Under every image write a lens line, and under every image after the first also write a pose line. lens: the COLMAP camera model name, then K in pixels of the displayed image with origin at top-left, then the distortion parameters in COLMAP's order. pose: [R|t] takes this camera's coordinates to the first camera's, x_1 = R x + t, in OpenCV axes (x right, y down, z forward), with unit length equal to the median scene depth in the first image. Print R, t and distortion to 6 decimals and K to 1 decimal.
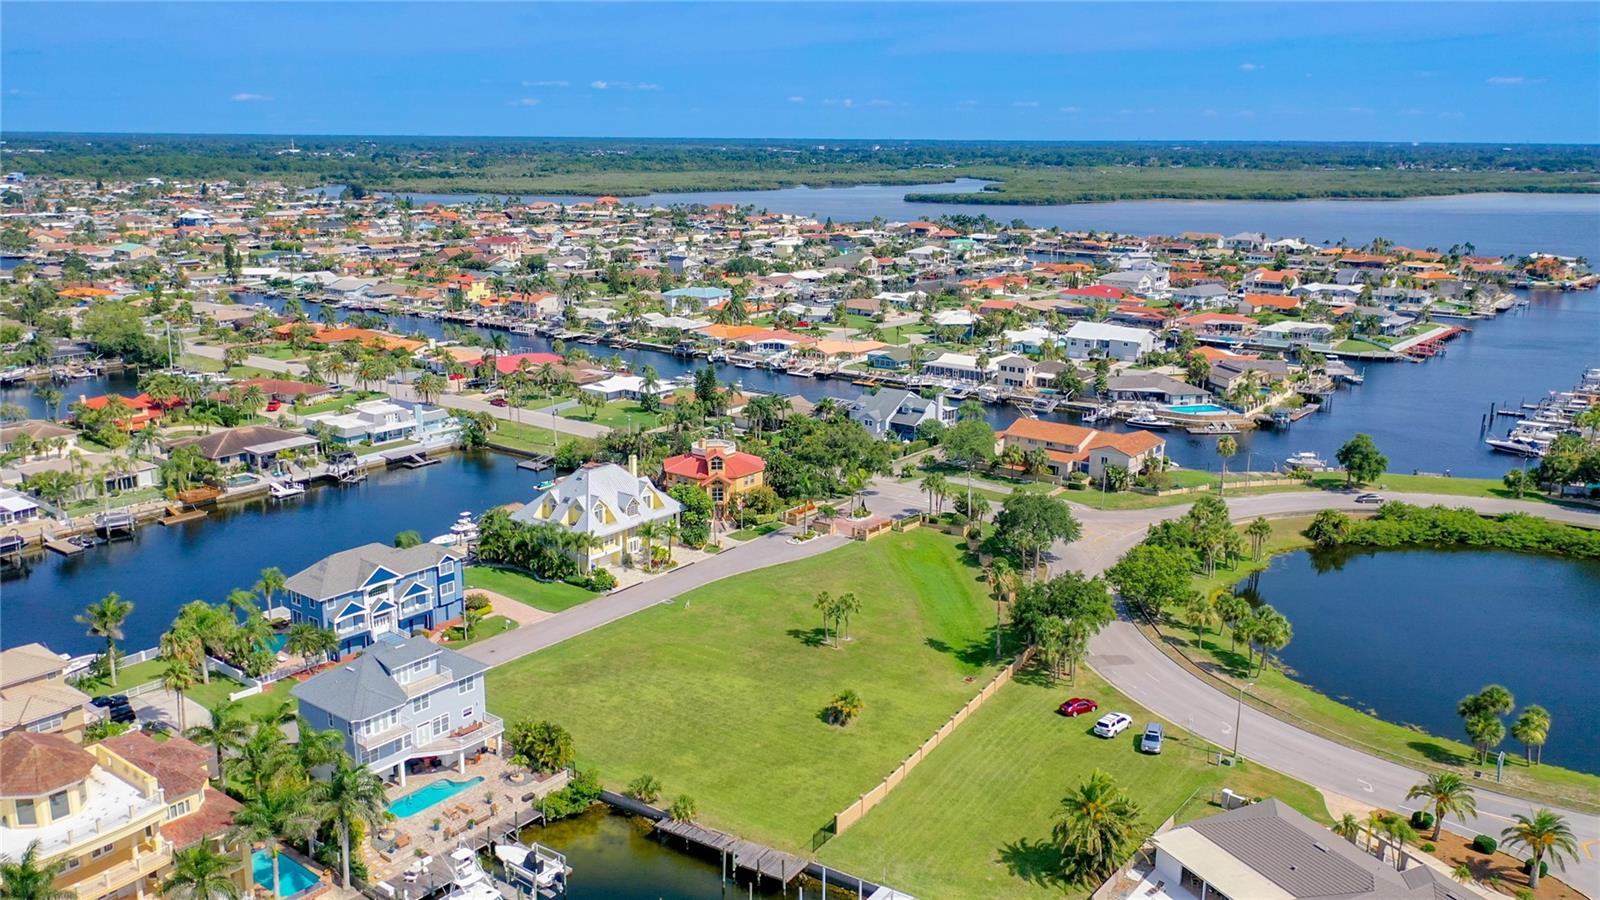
lens RADIAL K [[1270.1, 0, 794.7], [0, 1270.1, 452.1], [0, 0, 1]] dist [0.004115, 0.001382]
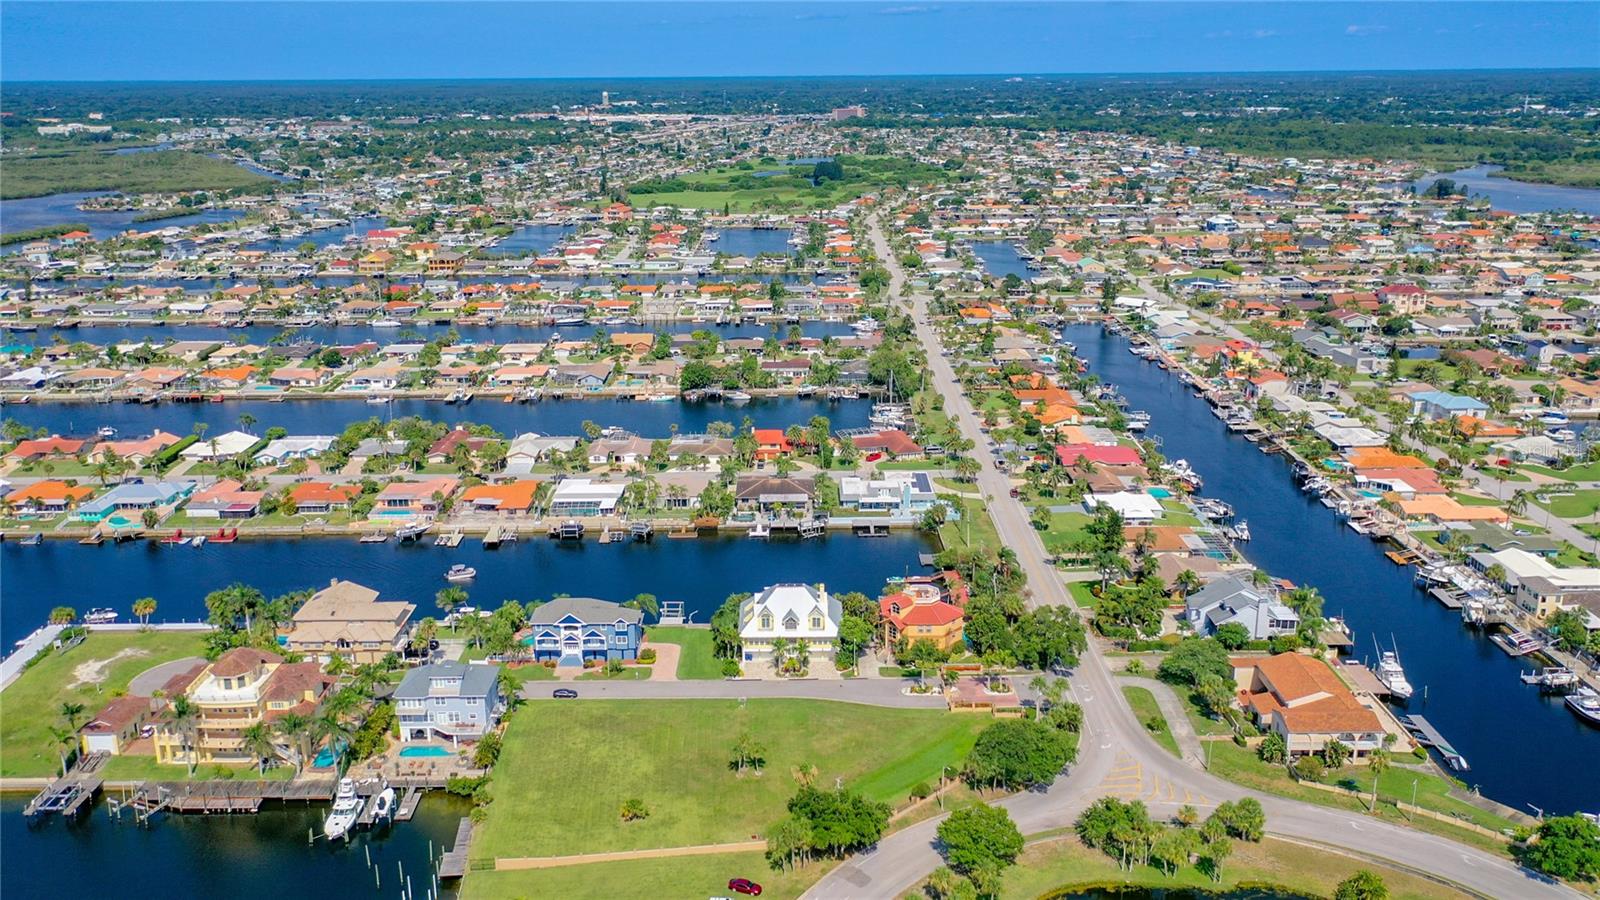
lens RADIAL K [[1305.8, 0, 800.0], [0, 1305.8, 450.0], [0, 0, 1]] dist [0.014765, 0.000630]
pose [[0.616742, 0.206244, -0.759666, 0.887466], [-0.177541, 0.976645, 0.121014, -0.303444], [0.766882, 0.060238, 0.638955, 0.129641]]
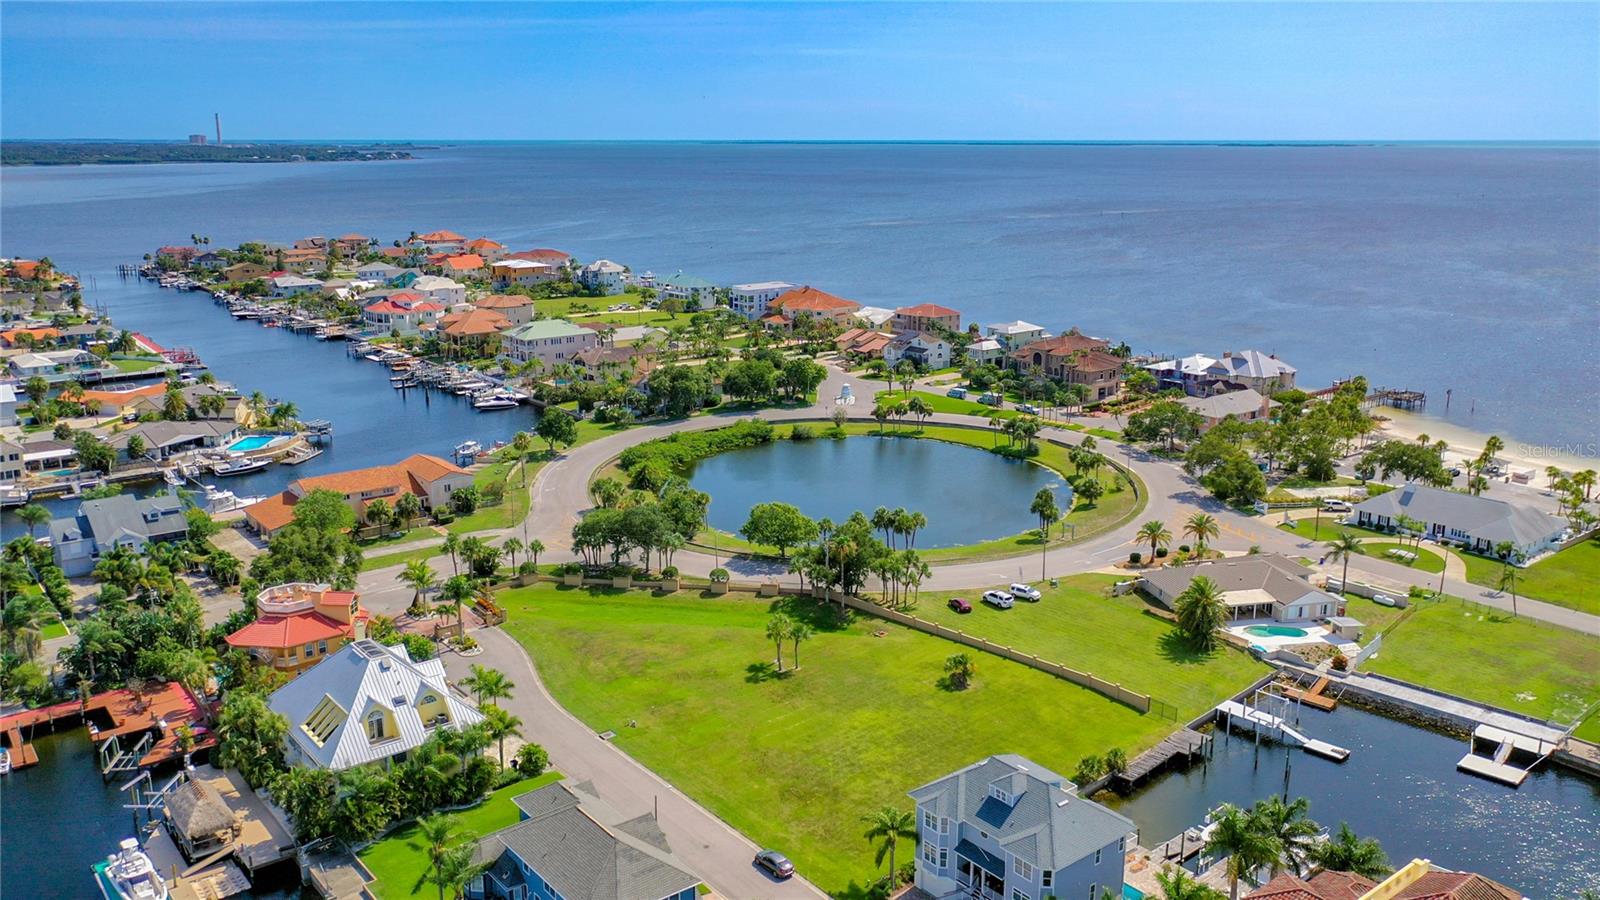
lens RADIAL K [[1270.1, 0, 794.7], [0, 1270.1, 452.1], [0, 0, 1]] dist [0.004115, 0.001382]
pose [[0.234831, -0.239448, 0.942082, -0.754945], [0.233983, 0.954611, 0.184308, -0.170409], [-0.943455, 0.177149, 0.280199, 0.583146]]
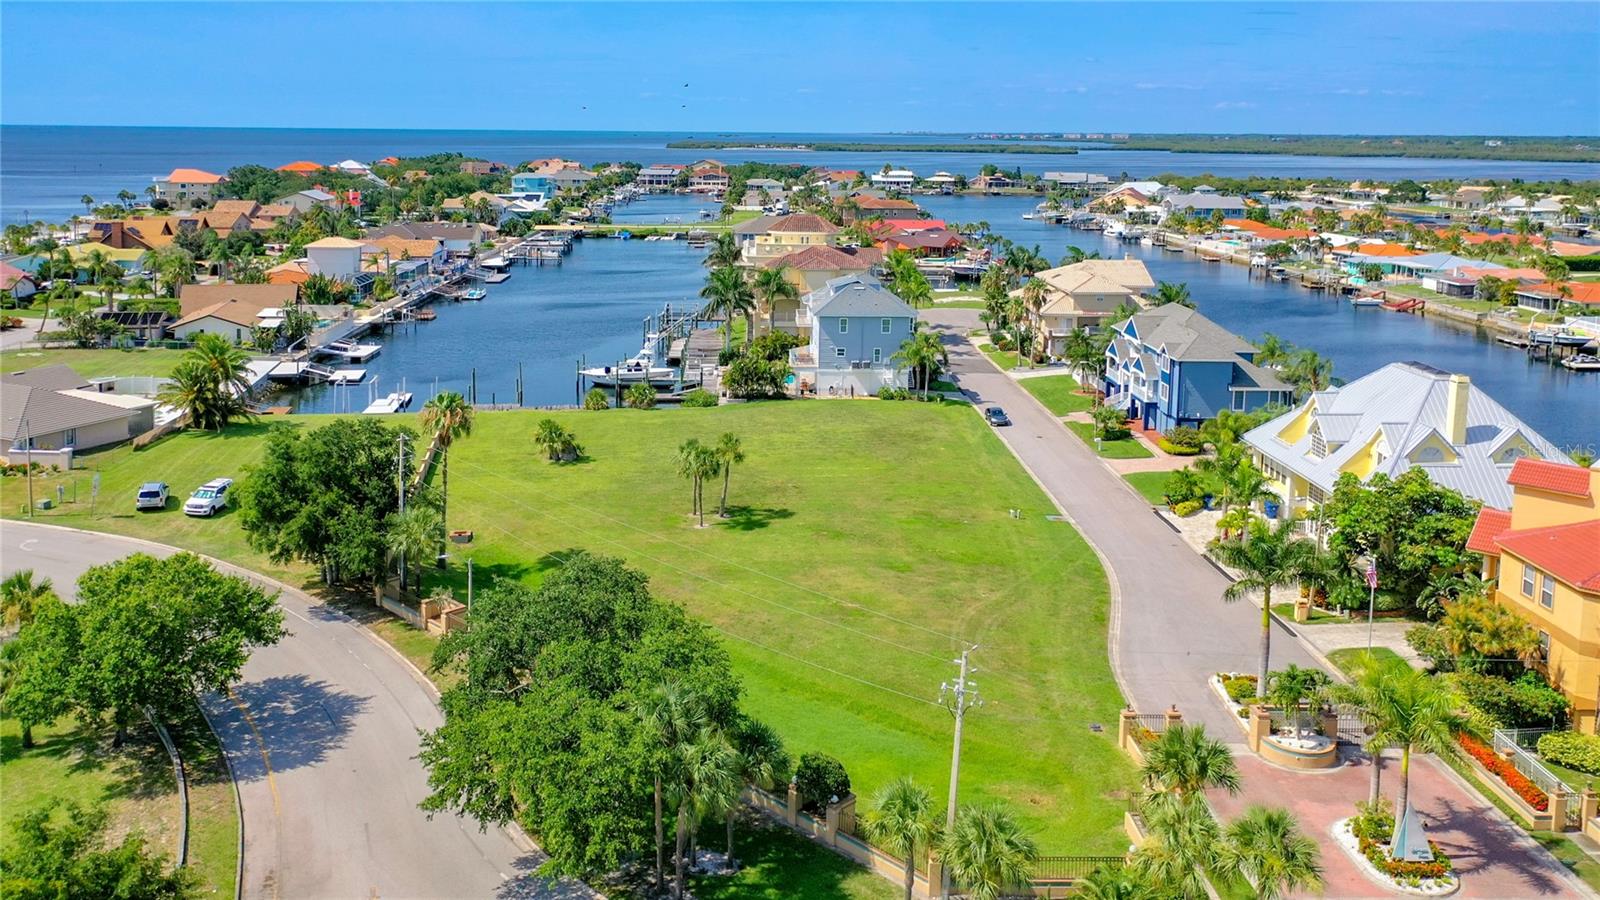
lens RADIAL K [[1309.9, 0, 754.0], [0, 1309.9, 270.1], [0, 0, 1]] dist [0.003726, 0.000841]
pose [[-0.779661, 0.054098, -0.623860, 0.340248], [-0.163404, 0.944168, 0.286086, -0.122466], [0.604506, 0.324992, -0.727292, 1.225118]]
